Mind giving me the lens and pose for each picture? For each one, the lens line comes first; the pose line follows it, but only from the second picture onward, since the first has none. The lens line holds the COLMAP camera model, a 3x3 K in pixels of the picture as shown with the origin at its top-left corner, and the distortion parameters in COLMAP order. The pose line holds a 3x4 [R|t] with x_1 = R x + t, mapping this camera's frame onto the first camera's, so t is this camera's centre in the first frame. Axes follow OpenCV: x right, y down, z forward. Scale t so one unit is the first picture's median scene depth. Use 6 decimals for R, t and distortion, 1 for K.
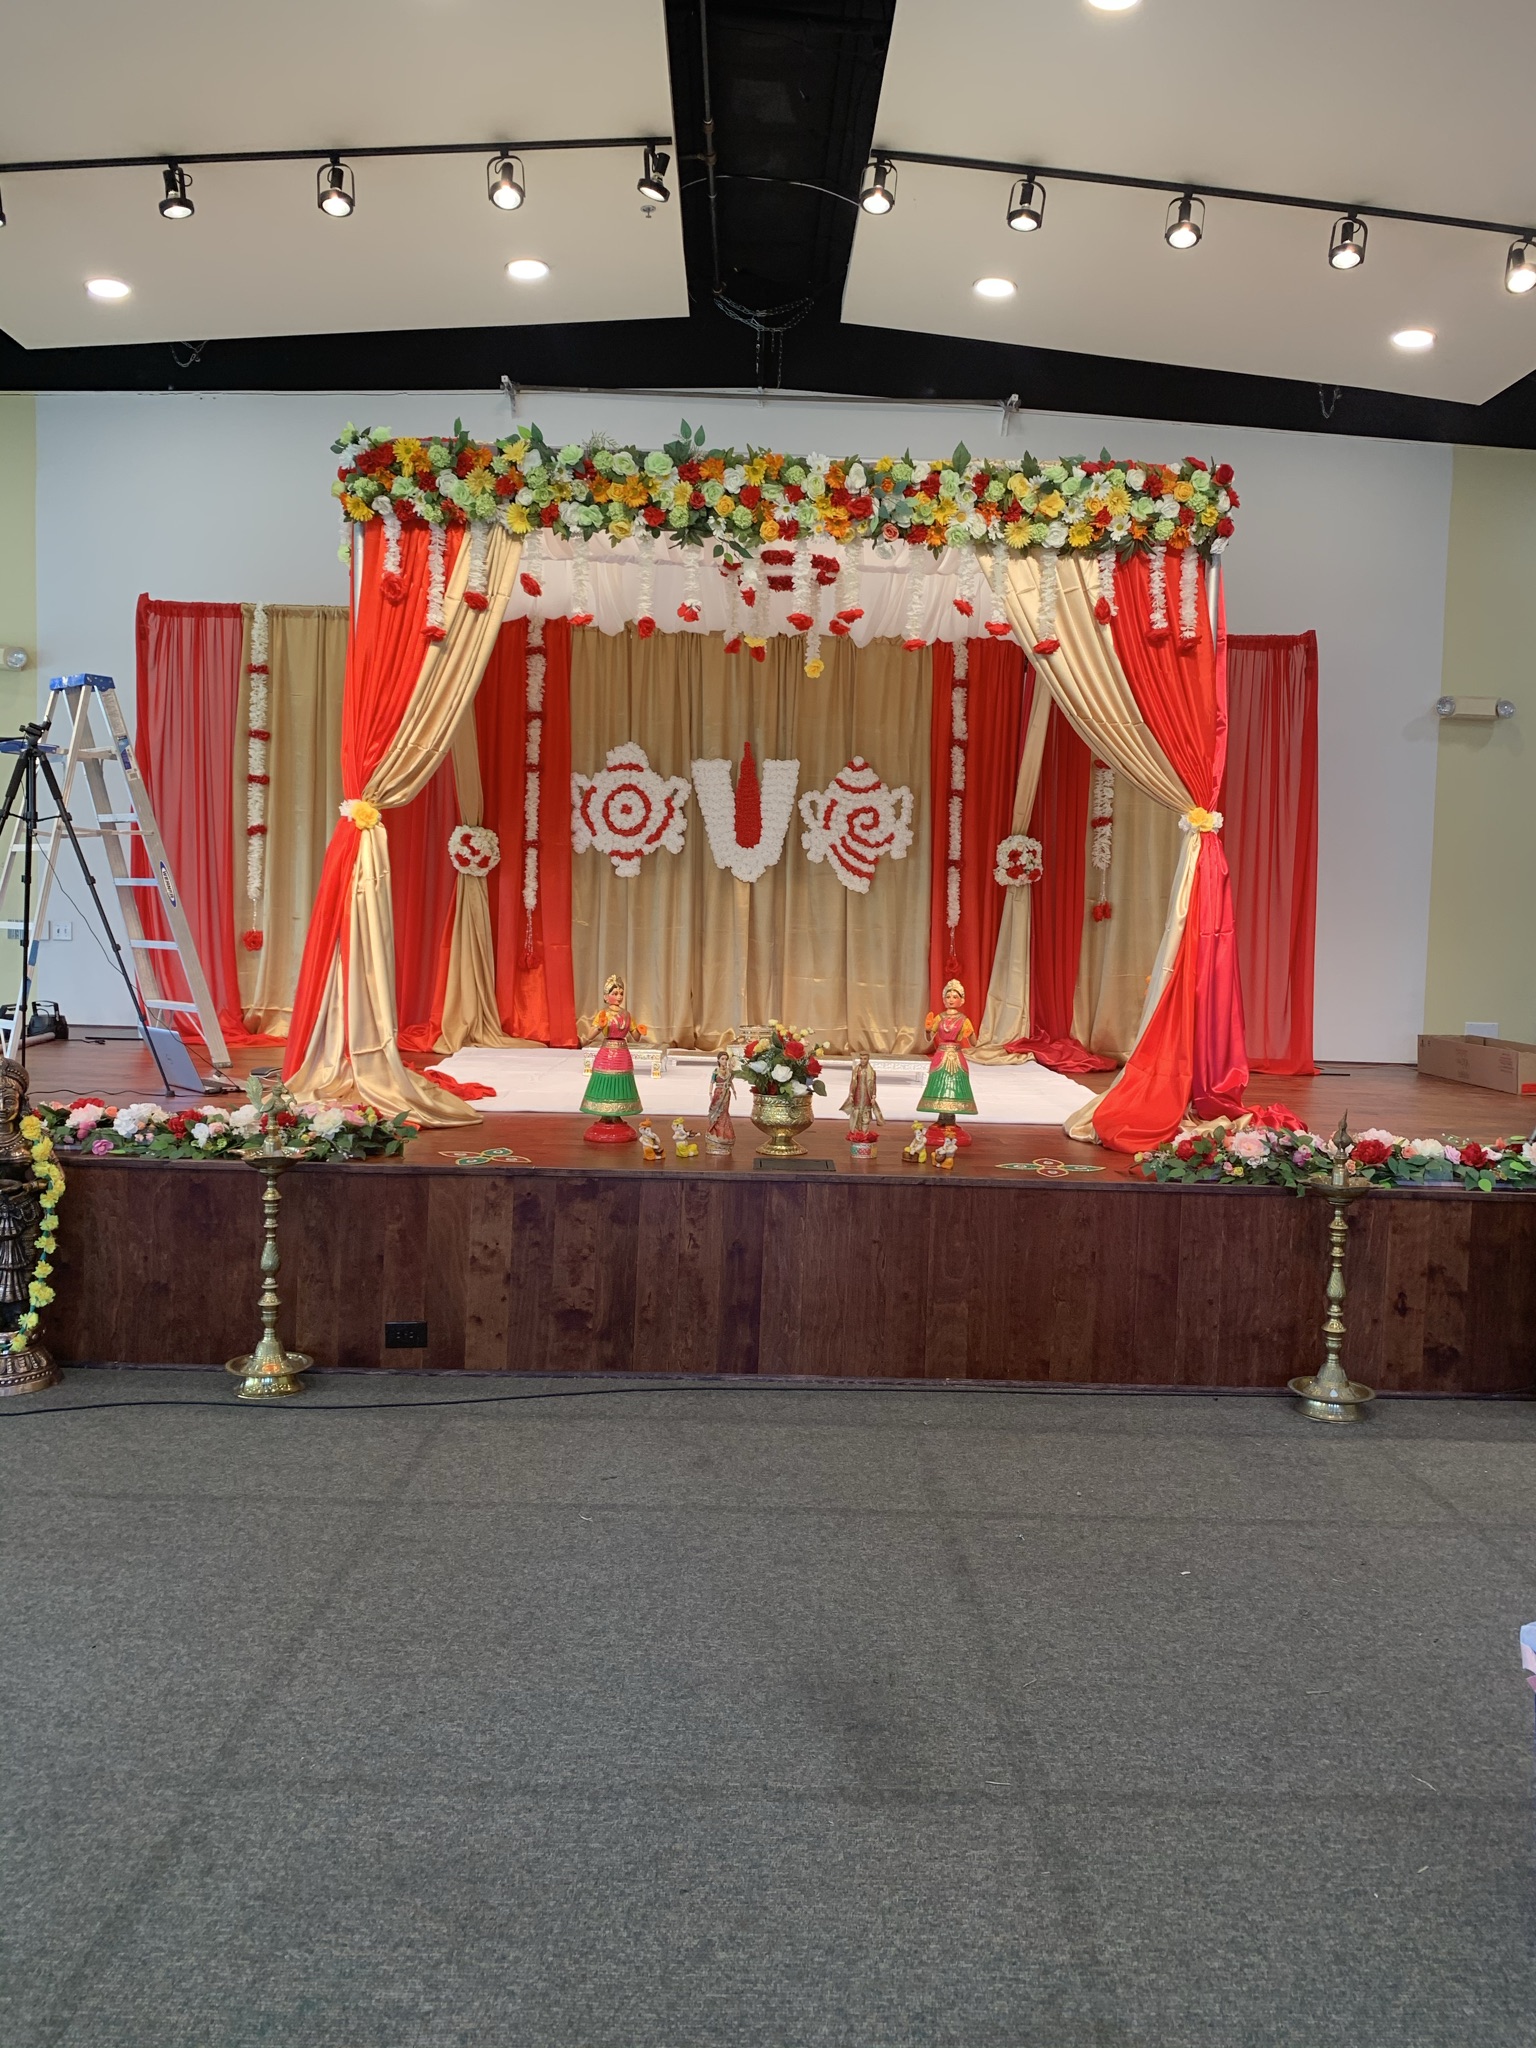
lens RADIAL K [[1541.6, 0, 768.0], [0, 1541.6, 1024.0], [0, 0, 1]] dist [0.017507, -0.000970]
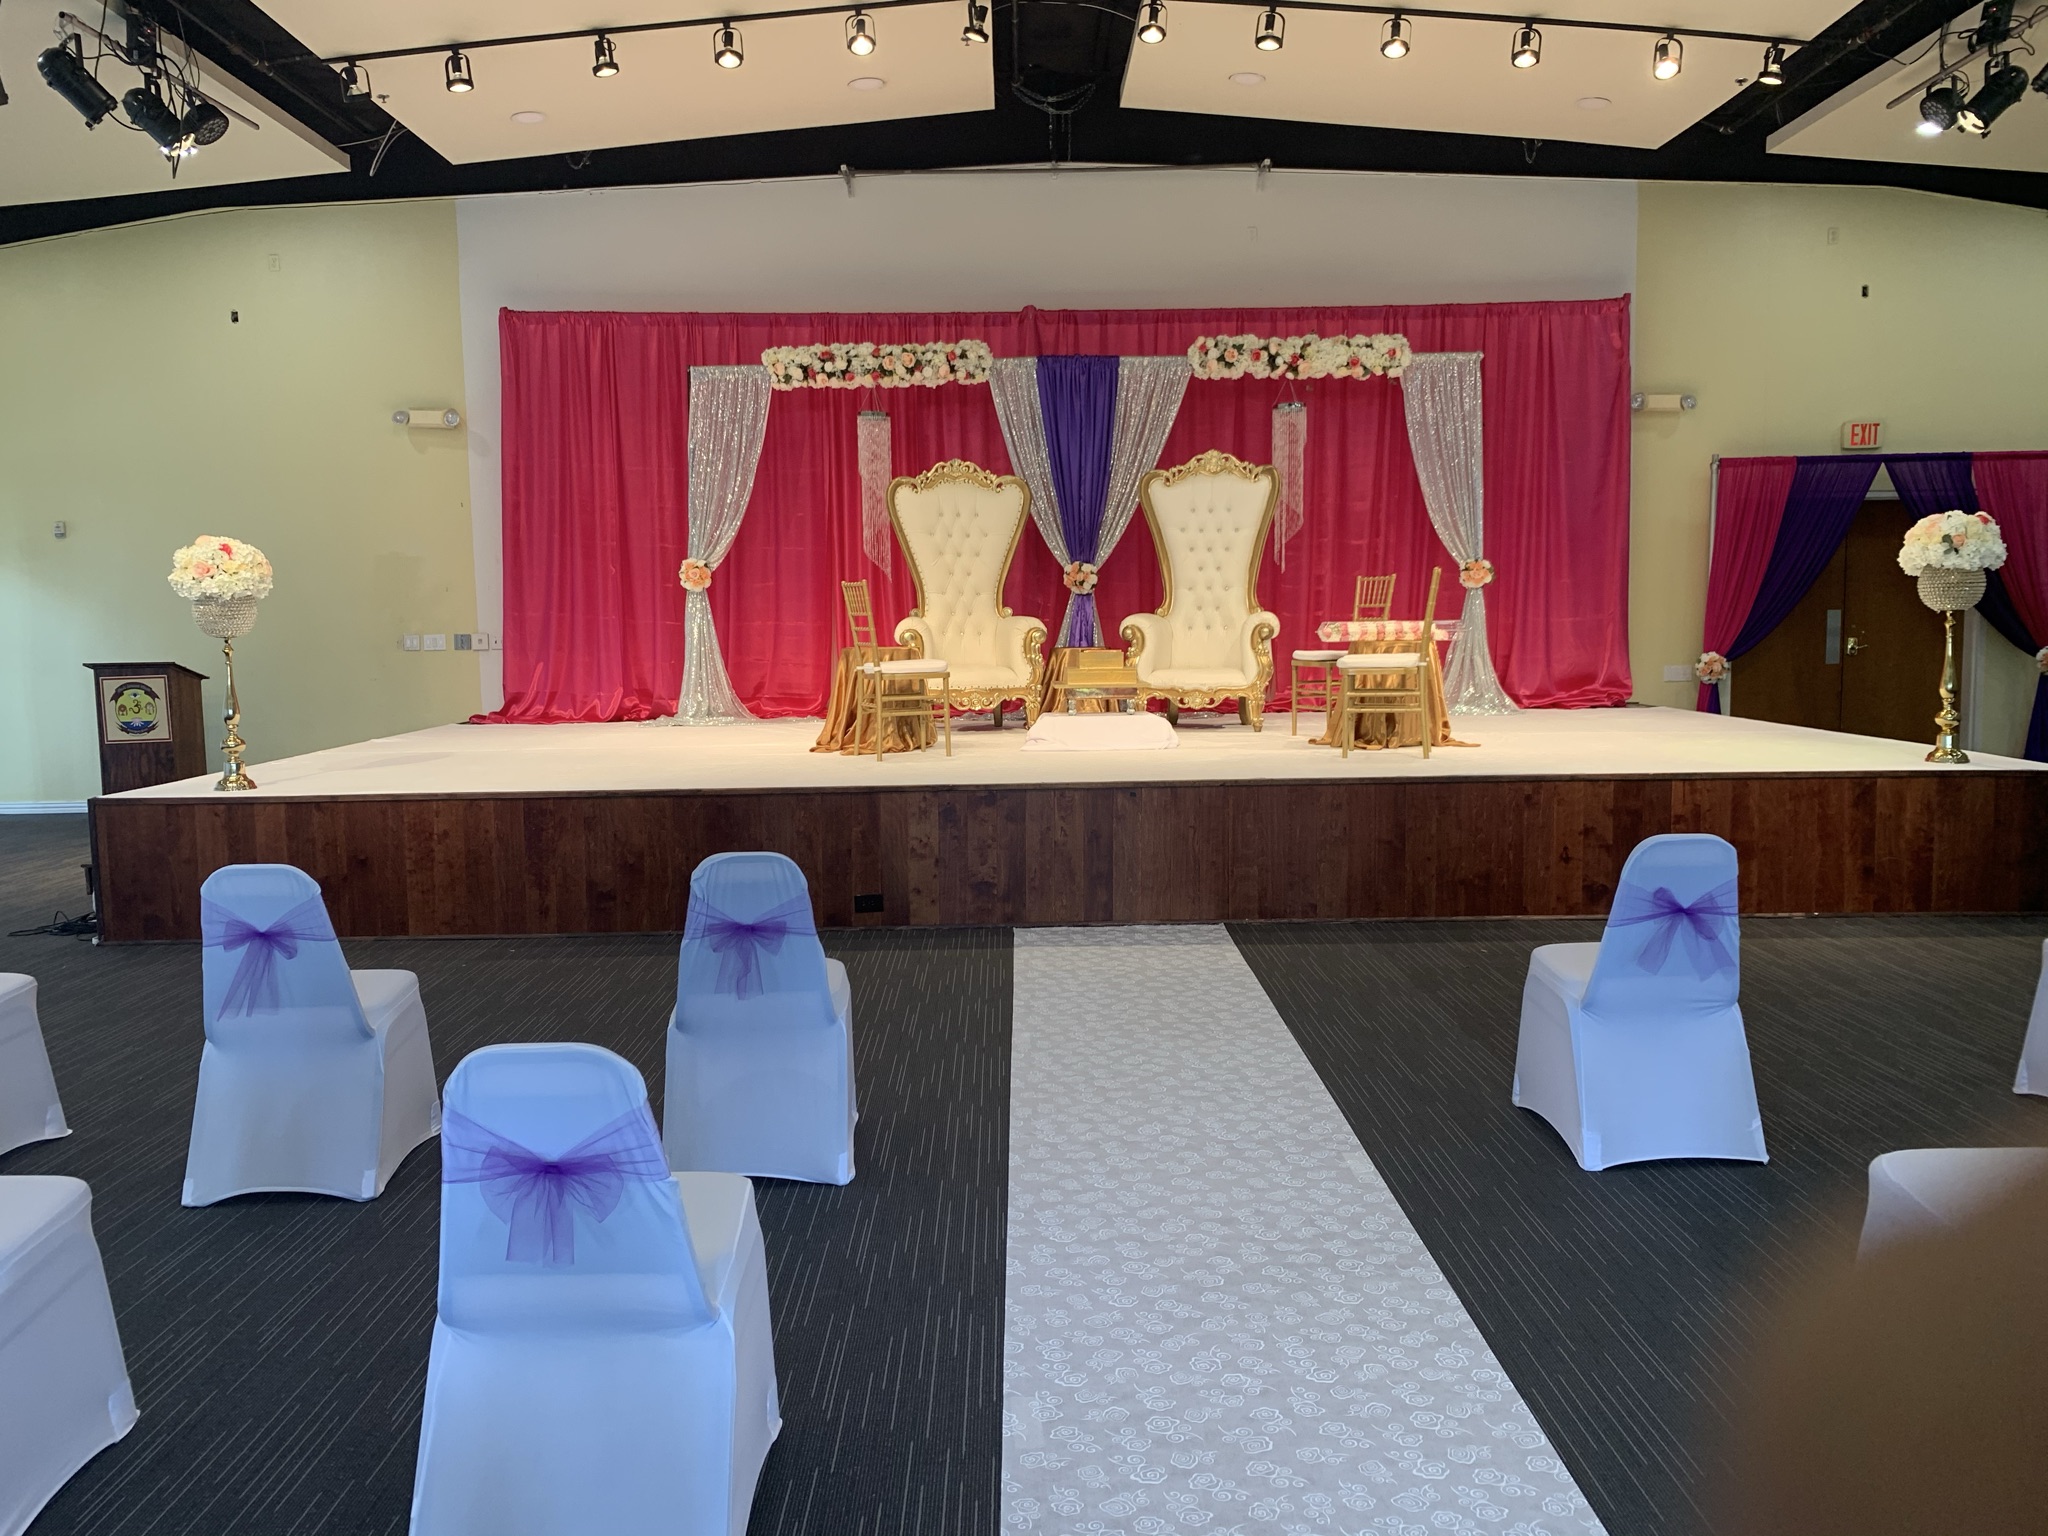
lens RADIAL K [[1536.9, 0, 1024.0], [0, 1536.9, 768.0], [0, 0, 1]] dist [0.035114, -0.009834]
pose [[0.998880, -0.044550, -0.015926, -0.033599], [0.045053, 0.998447, 0.032765, 0.018842], [0.014441, -0.033446, 0.999336, -0.236506]]
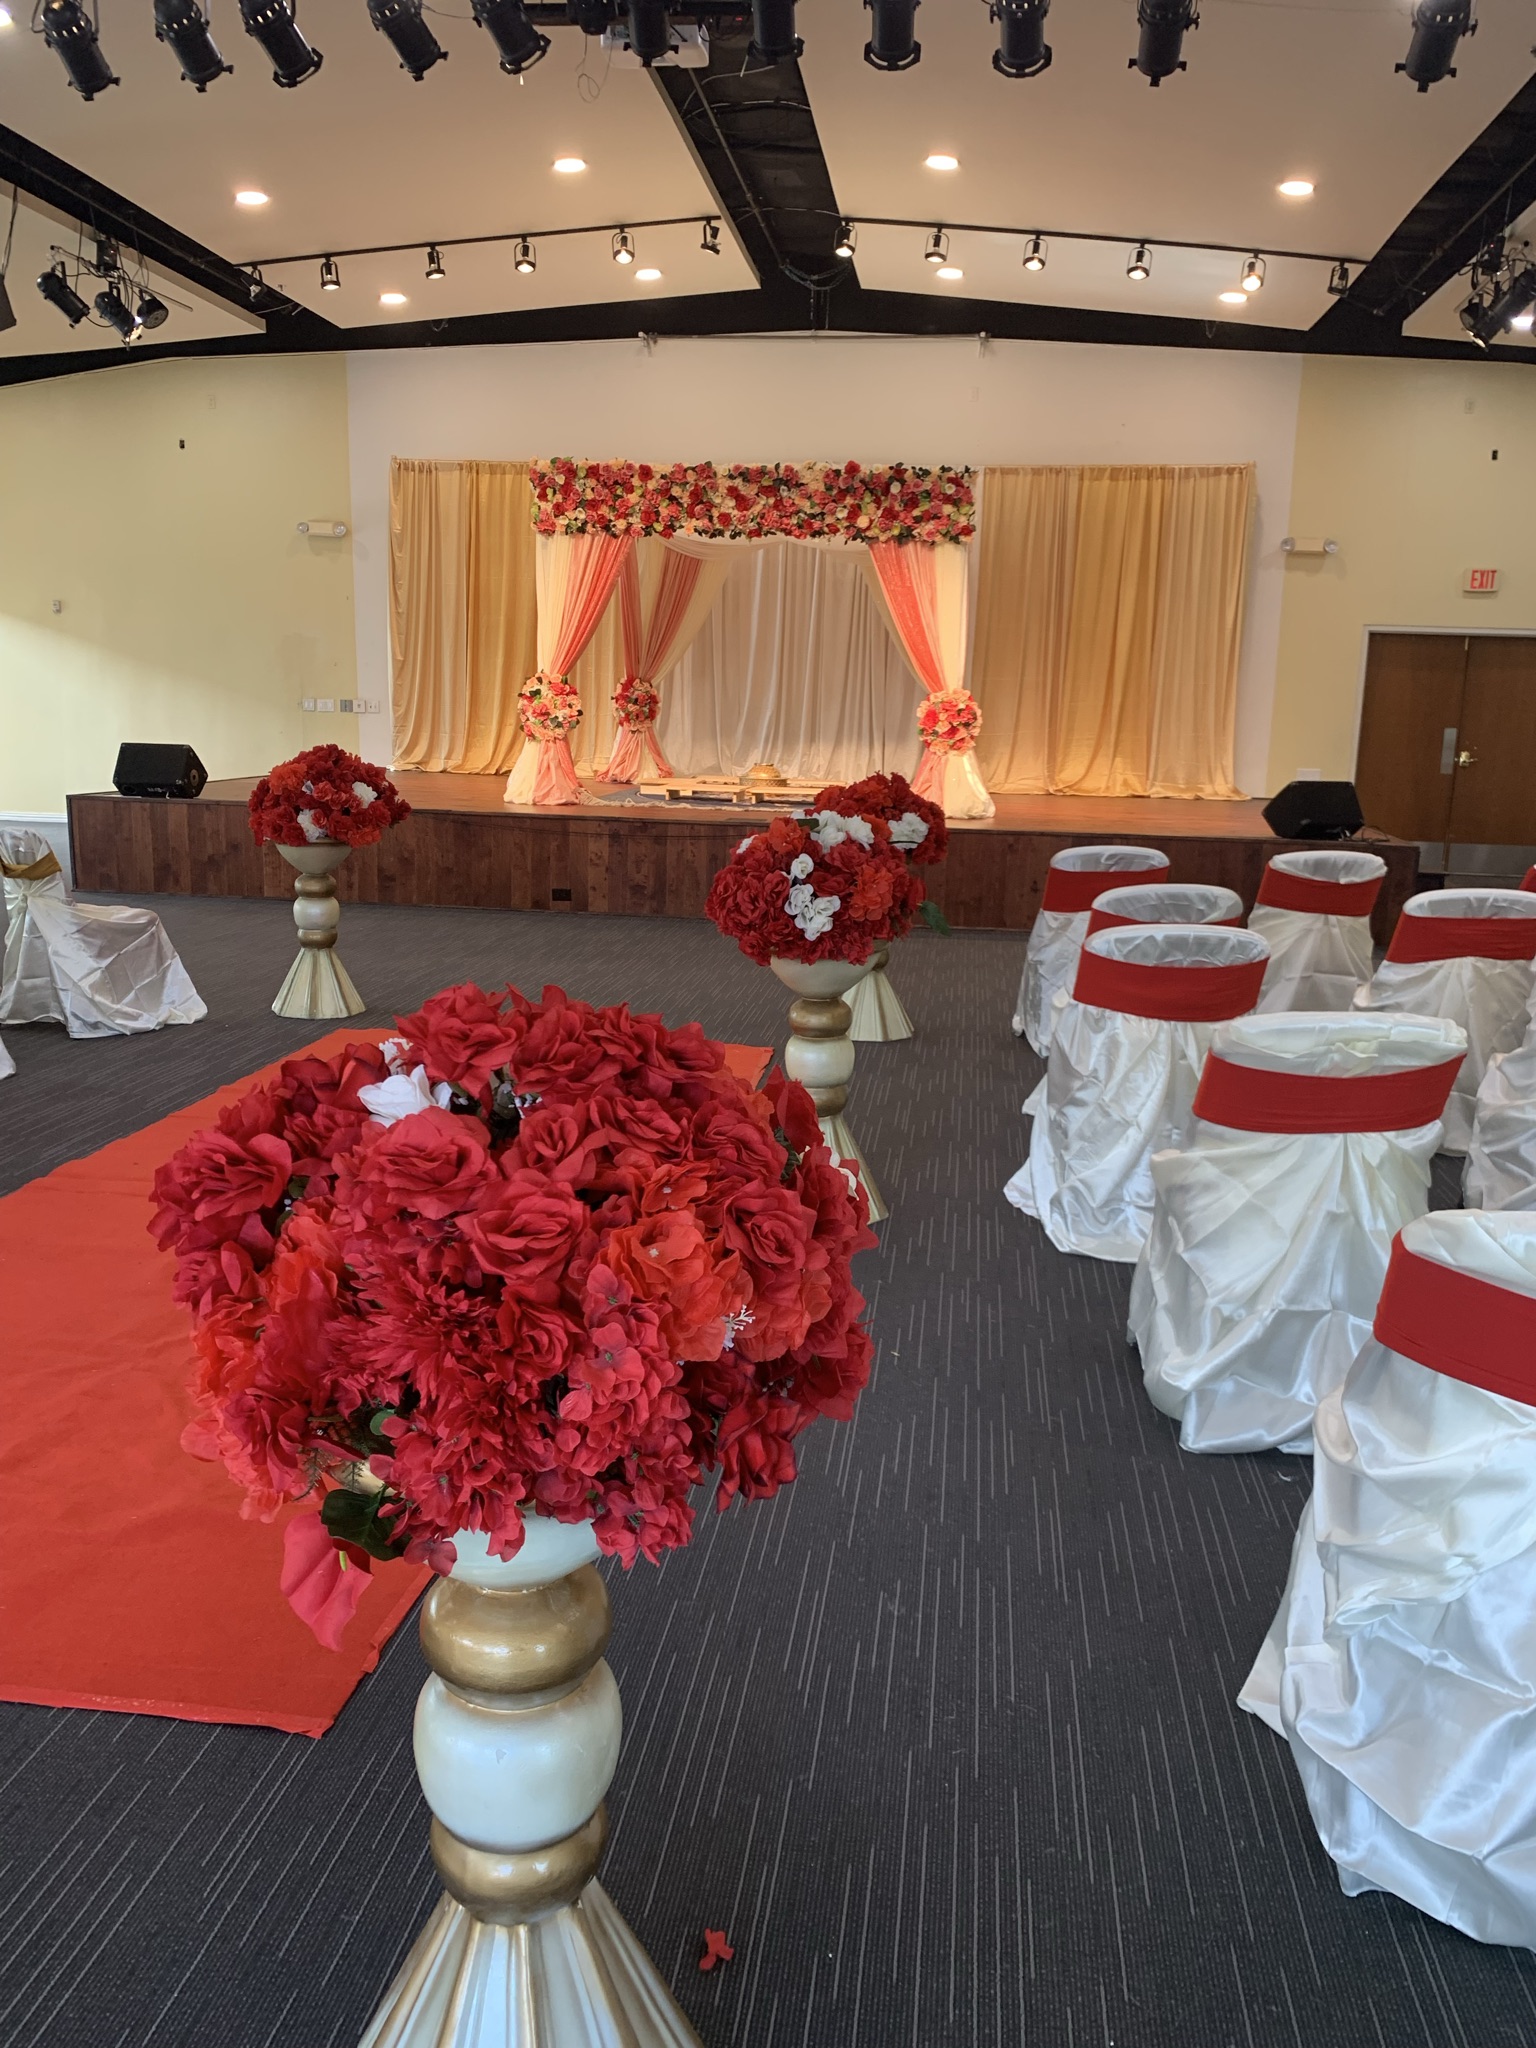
lens RADIAL K [[1536.9, 0, 806.7], [0, 1536.9, 1038.1], [0, 0, 1]] dist [0.035114, -0.009834]
pose [[0.991617, 0.022416, -0.127252, 0.211557], [-0.004014, 0.989705, 0.143065, 0.049932], [0.129149, -0.141355, 0.981499, -0.602673]]
